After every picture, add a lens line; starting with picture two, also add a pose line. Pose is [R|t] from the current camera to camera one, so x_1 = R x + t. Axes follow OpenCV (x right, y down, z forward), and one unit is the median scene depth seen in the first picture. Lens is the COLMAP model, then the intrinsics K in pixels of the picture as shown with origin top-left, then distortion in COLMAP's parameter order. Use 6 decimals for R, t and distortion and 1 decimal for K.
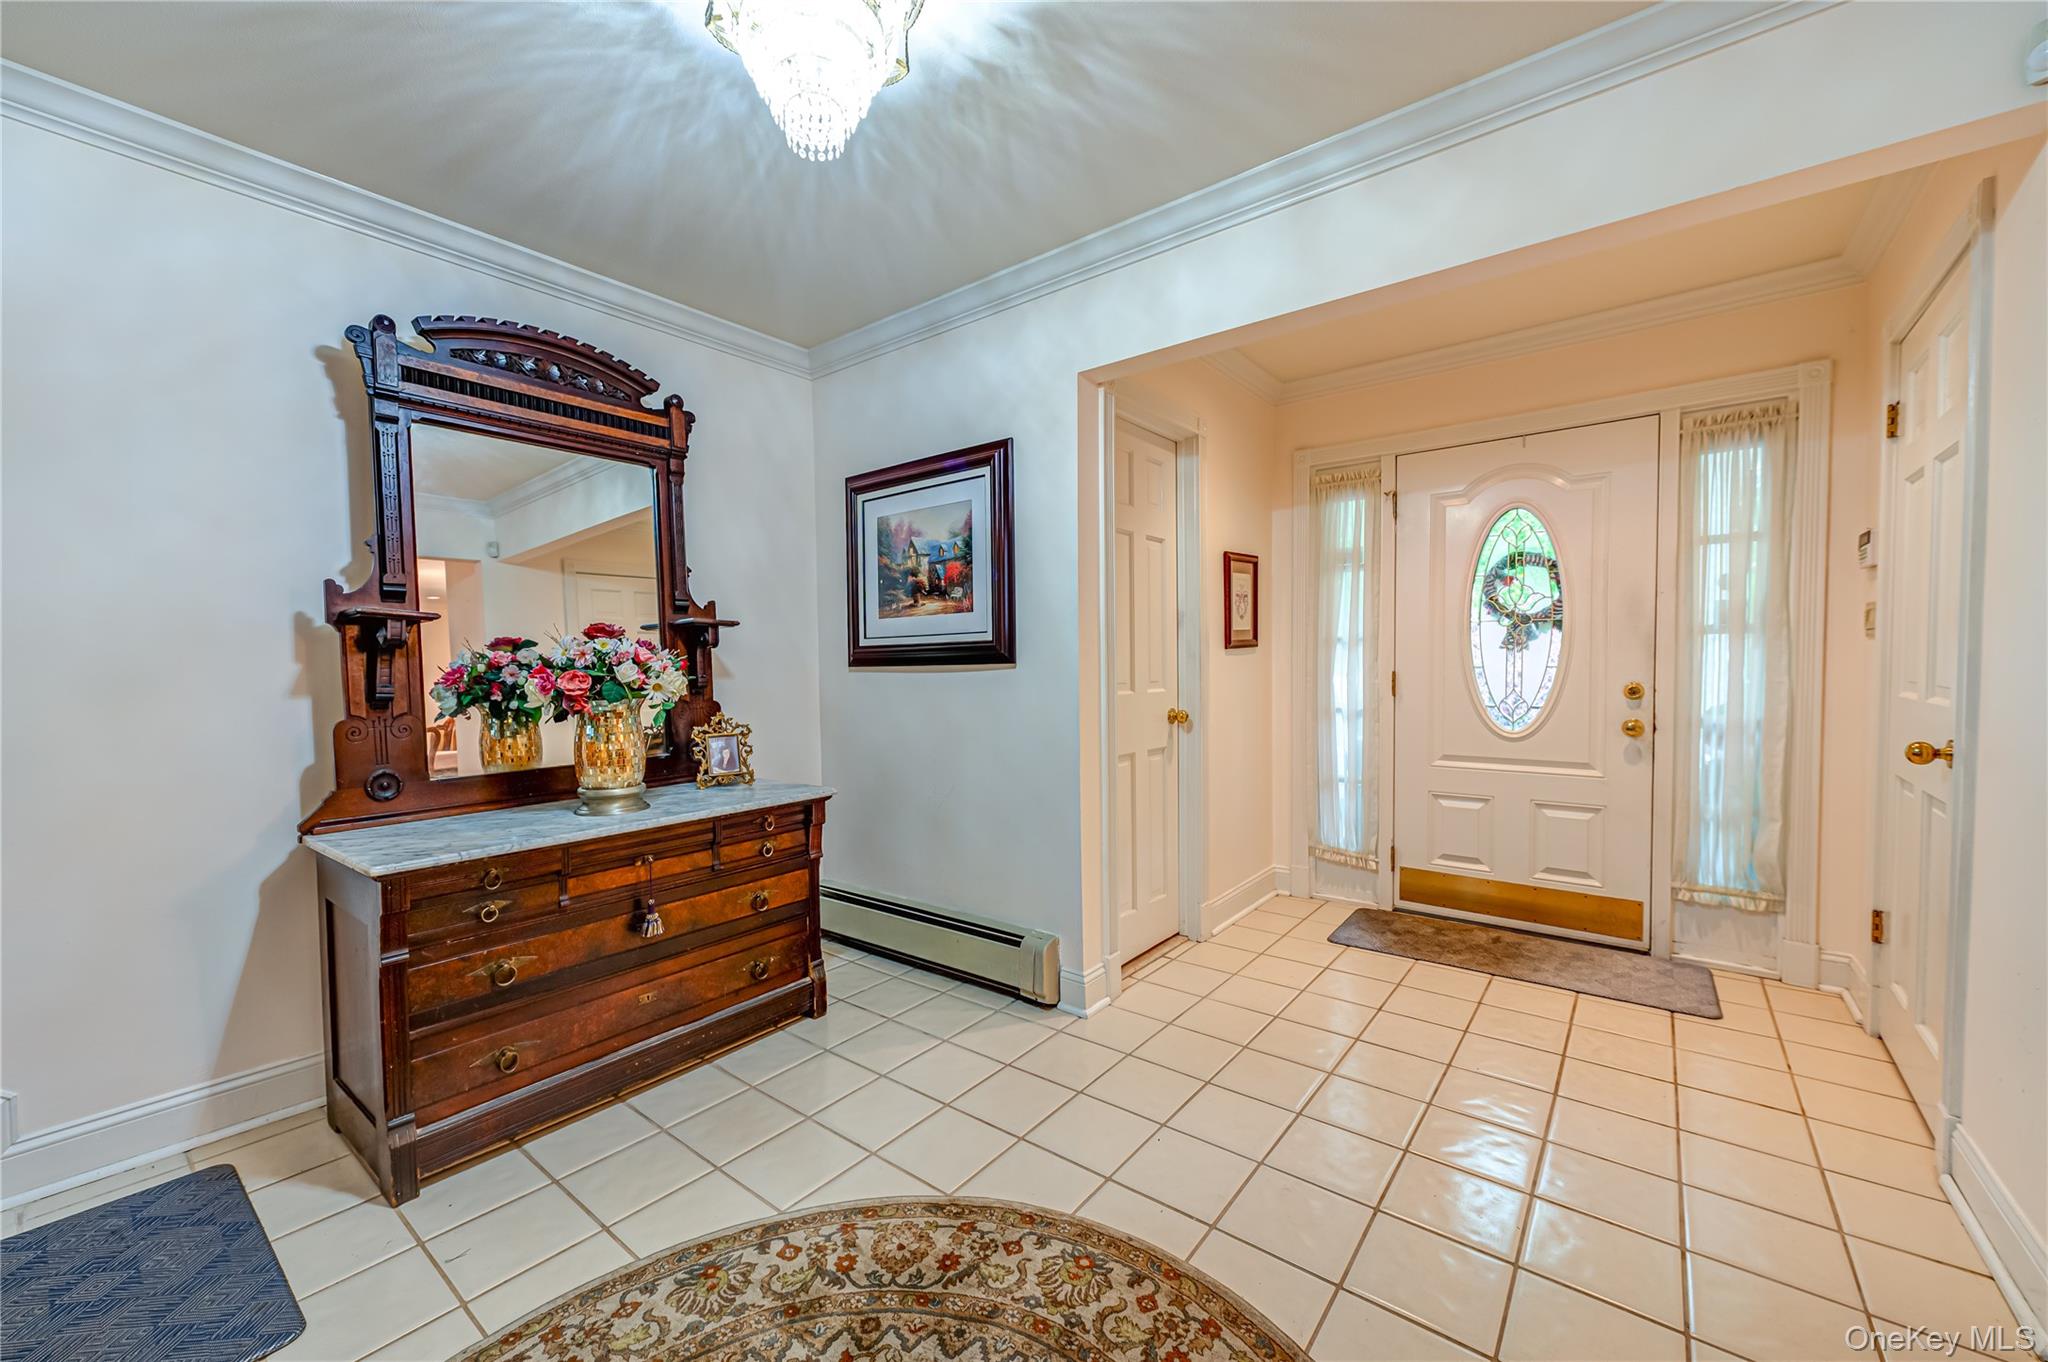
lens RADIAL K [[791.9, 0, 1026.4], [0, 791.9, 689.4], [0, 0, 1]] dist [0.004355, -0.002705]
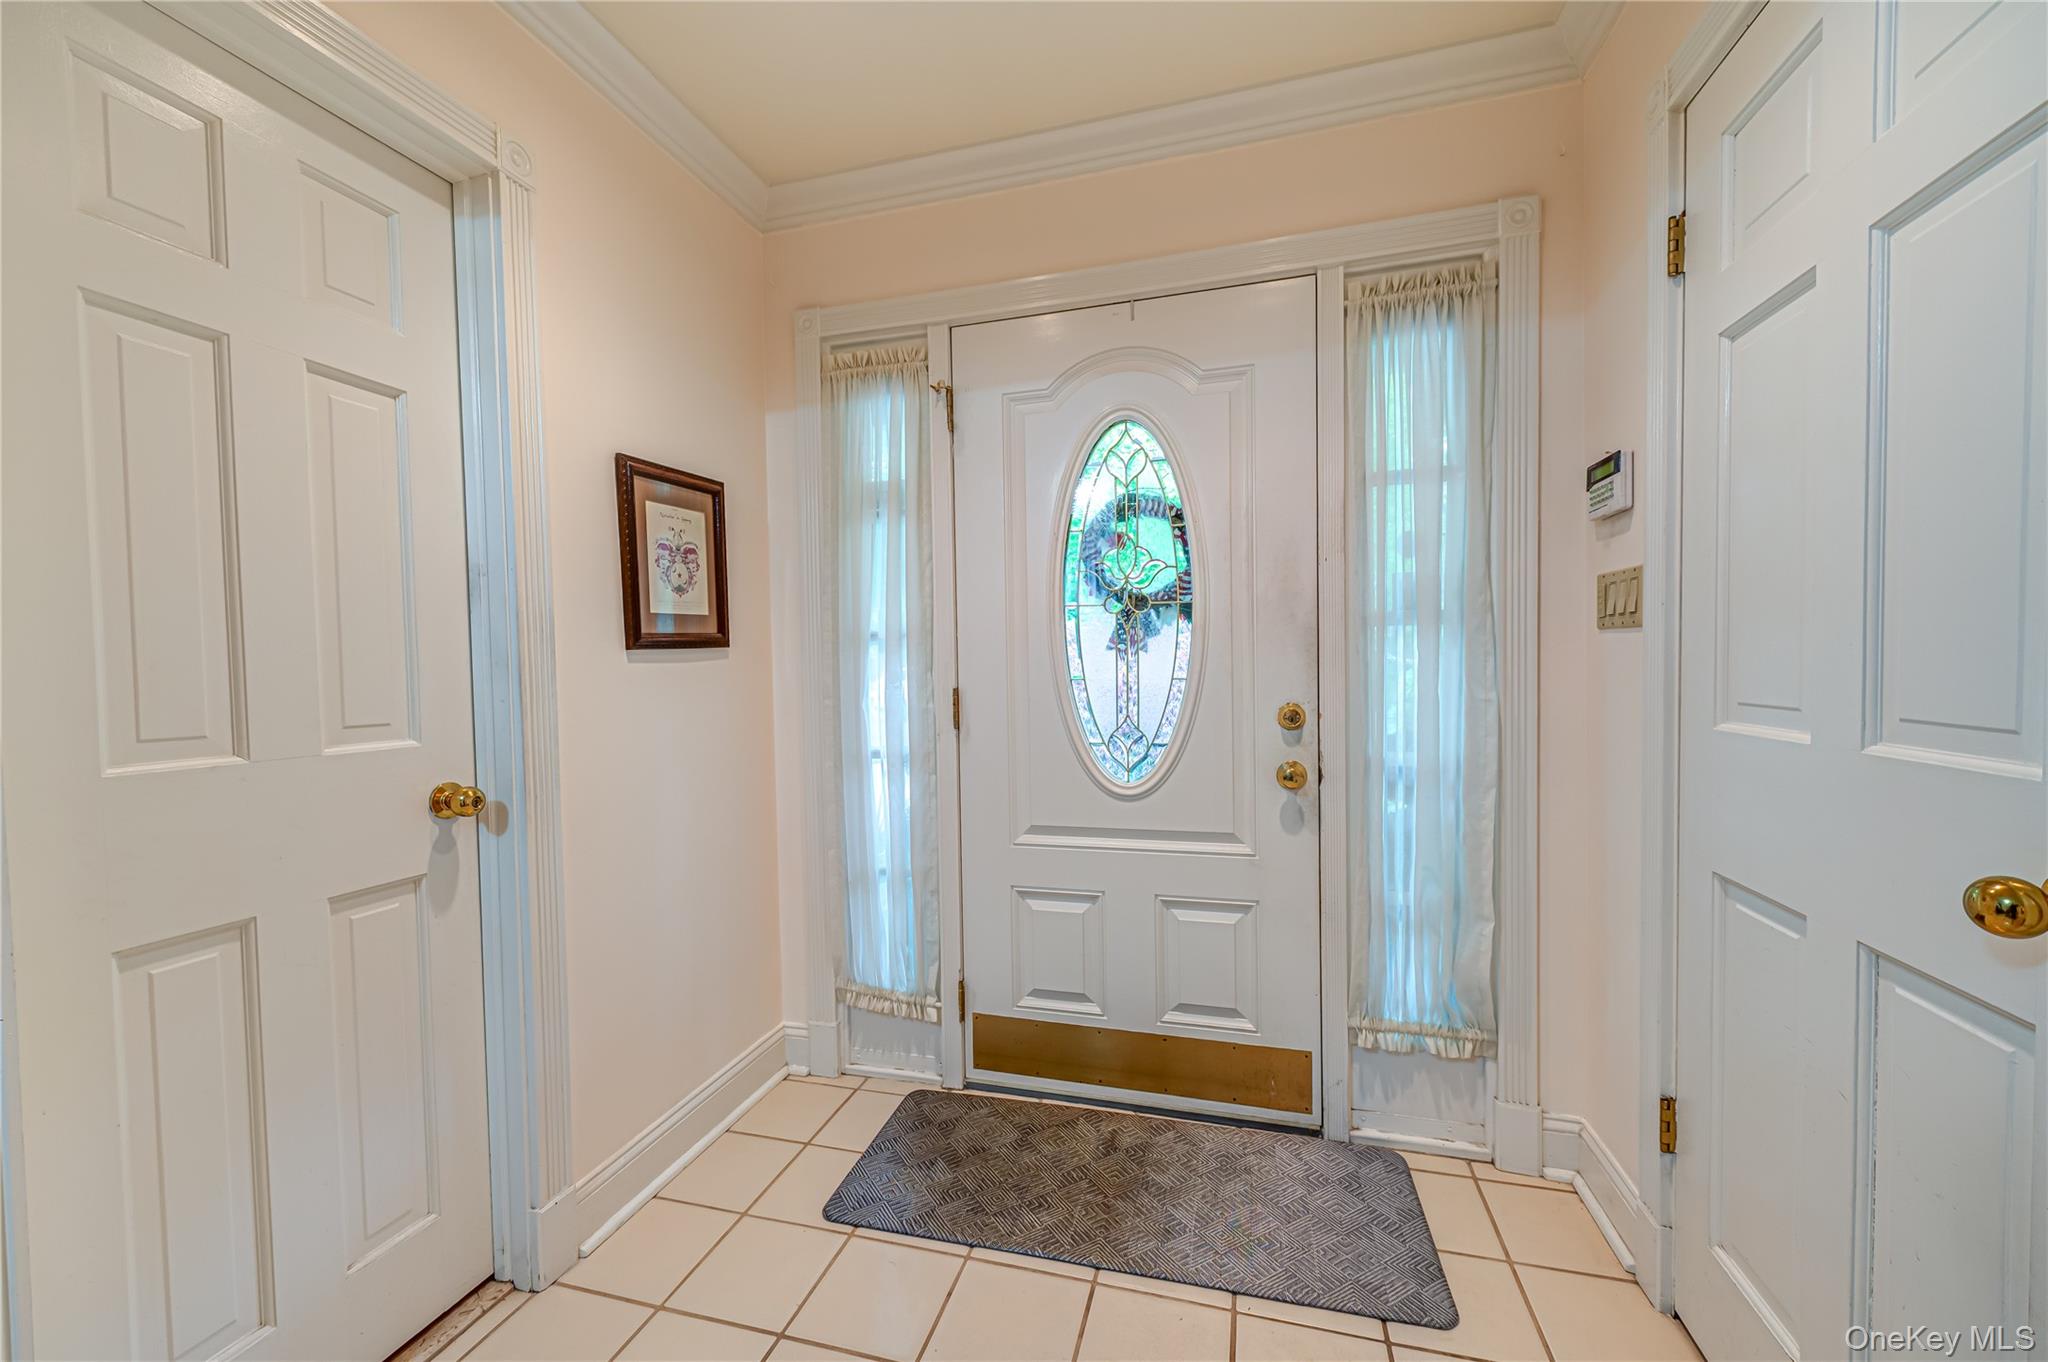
lens RADIAL K [[791.9, 0, 1024.6], [0, 791.9, 687.7], [0, 0, 1]] dist [0.004355, -0.002705]
pose [[0.925152, -0.014878, 0.379304, 0.329229], [0.020915, 0.999712, -0.011802, -0.017779], [-0.379019, 0.018852, 0.925197, 0.493877]]
